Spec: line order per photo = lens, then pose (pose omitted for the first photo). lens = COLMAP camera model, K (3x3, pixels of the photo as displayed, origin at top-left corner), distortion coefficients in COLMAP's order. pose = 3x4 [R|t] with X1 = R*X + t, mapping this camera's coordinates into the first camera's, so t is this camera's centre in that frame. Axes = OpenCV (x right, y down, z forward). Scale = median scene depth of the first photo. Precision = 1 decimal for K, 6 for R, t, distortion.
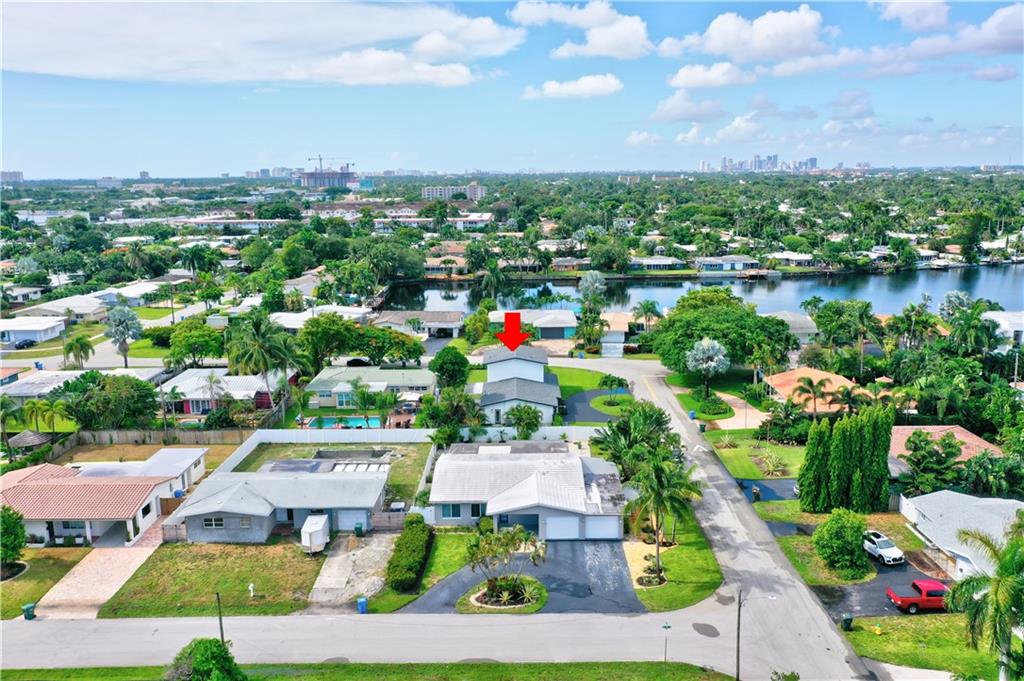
lens RADIAL K [[834.4, 0, 511.9], [0, 834.4, 342.8], [0, 0, 1]] dist [0.012291, 0.005983]
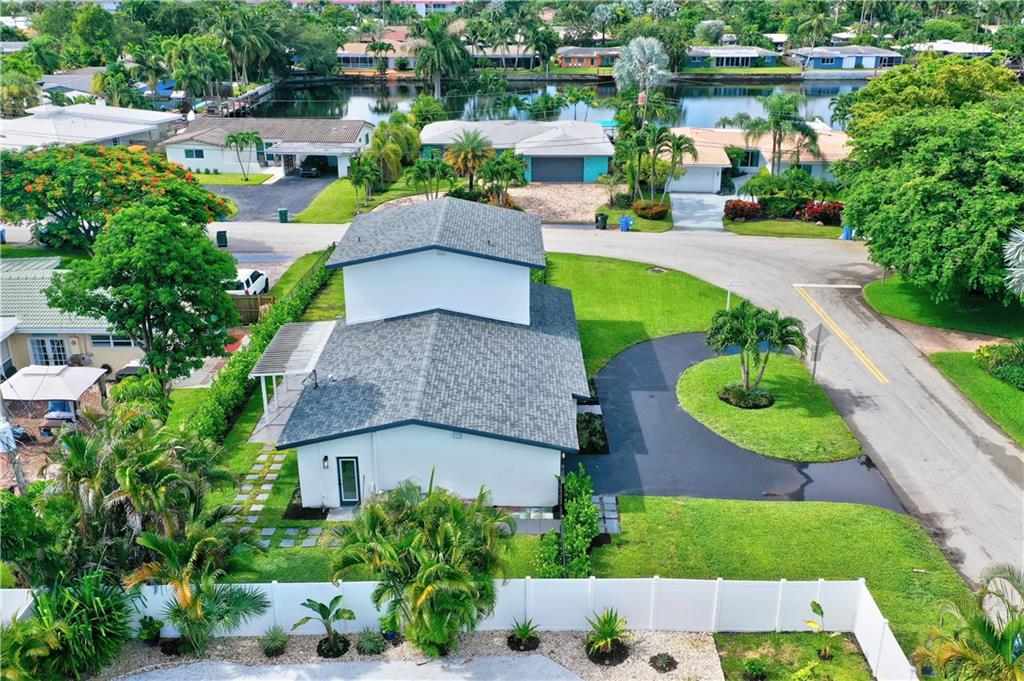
lens RADIAL K [[834.4, 0, 515.0], [0, 834.4, 330.2], [0, 0, 1]] dist [0.012291, 0.005983]
pose [[0.999938, 0.009657, 0.005579, 0.024541], [-0.010468, 0.985261, 0.170738, -0.002852], [-0.003848, -0.170786, 0.985301, 0.551077]]
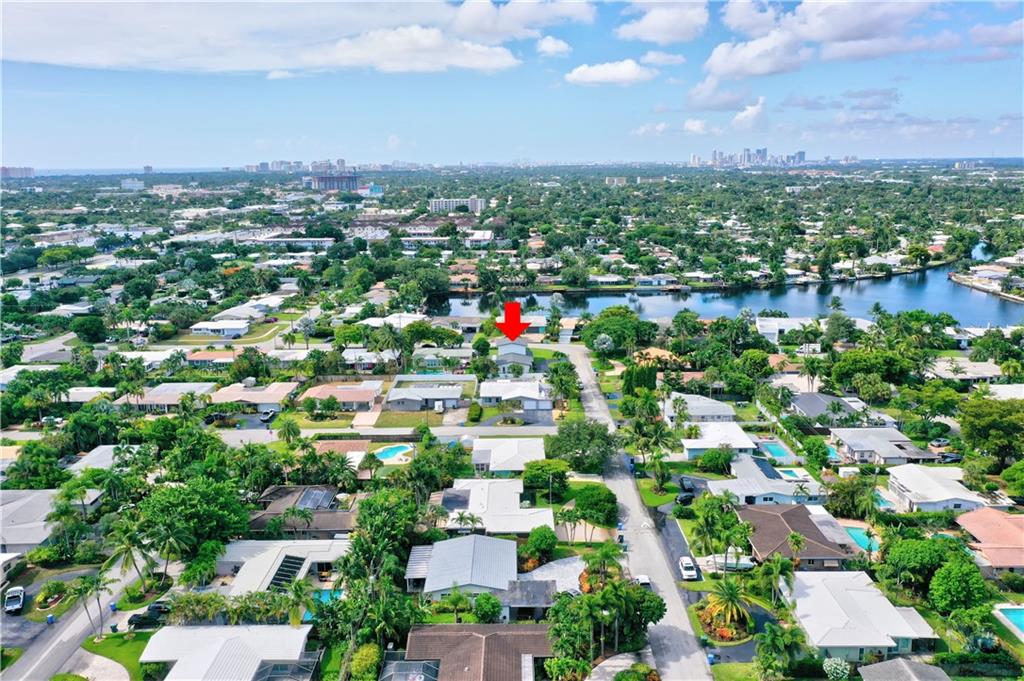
lens RADIAL K [[834.4, 0, 512.4], [0, 834.4, 339.5], [0, 0, 1]] dist [0.012291, 0.005983]
pose [[0.999971, -0.000141, 0.007655, -0.006787], [0.000078, 0.999967, 0.008129, -0.004966], [-0.007656, -0.008128, 0.999938, -0.680588]]
